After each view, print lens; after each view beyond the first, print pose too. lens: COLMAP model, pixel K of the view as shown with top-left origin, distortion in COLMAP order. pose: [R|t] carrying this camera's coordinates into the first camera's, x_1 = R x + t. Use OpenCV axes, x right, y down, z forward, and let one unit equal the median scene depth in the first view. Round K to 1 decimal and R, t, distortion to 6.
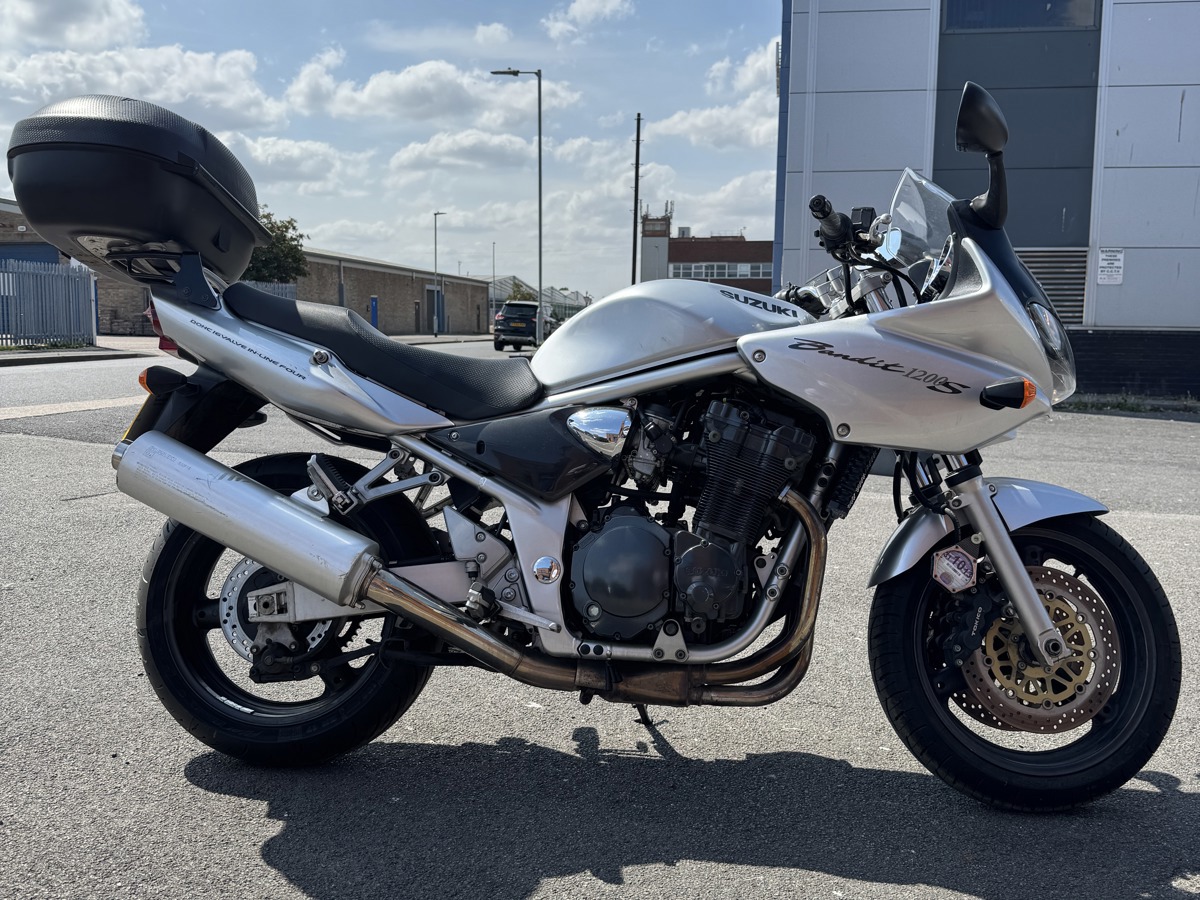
lens RADIAL K [[1117.8, 0, 597.5], [0, 1117.8, 454.0], [0, 0, 1]] dist [0.156373, -0.336681]
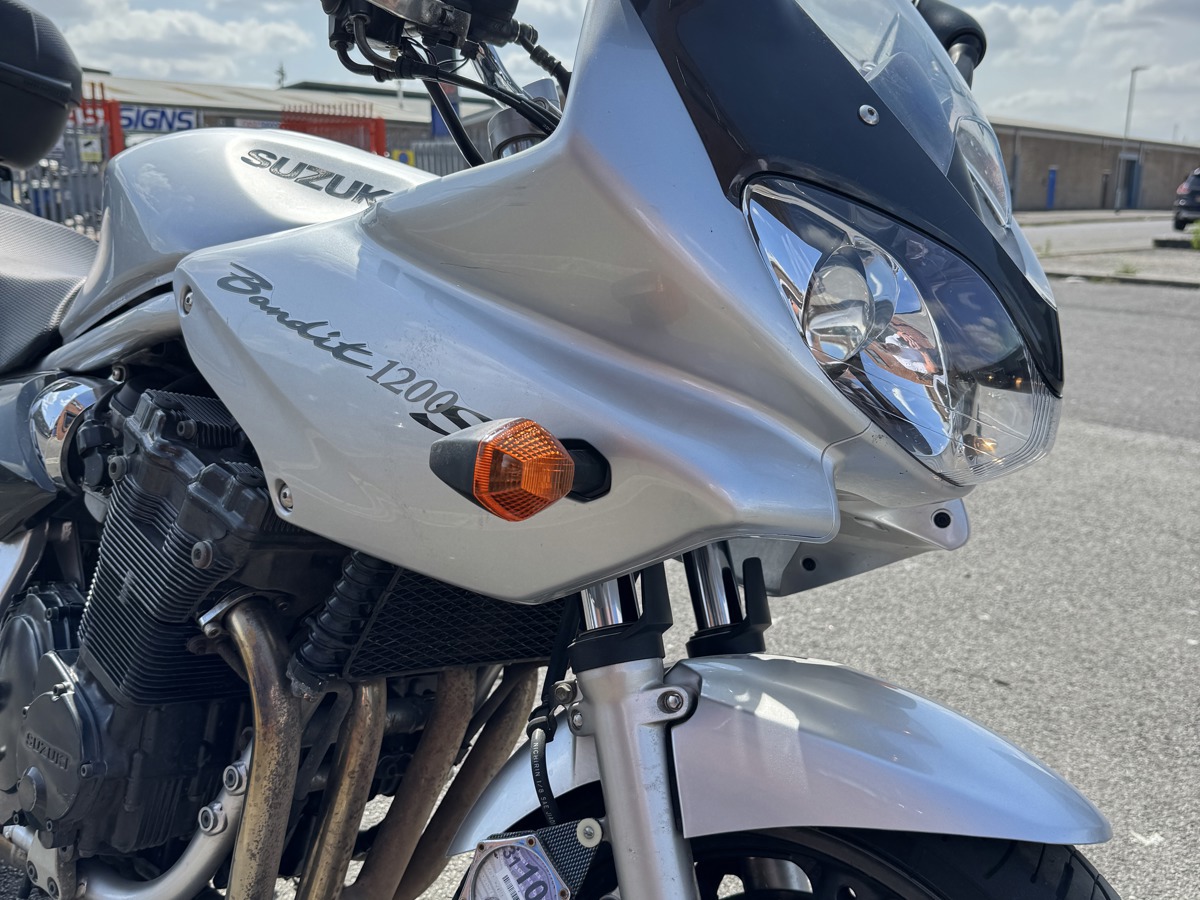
lens RADIAL K [[1117.8, 0, 597.5], [0, 1117.8, 454.0], [0, 0, 1]] dist [0.156373, -0.336681]
pose [[0.829519, 0.121297, -0.545147, 0.518784], [-0.063033, 0.990226, 0.124415, -0.091607], [0.554910, -0.068843, 0.829057, 0.703230]]
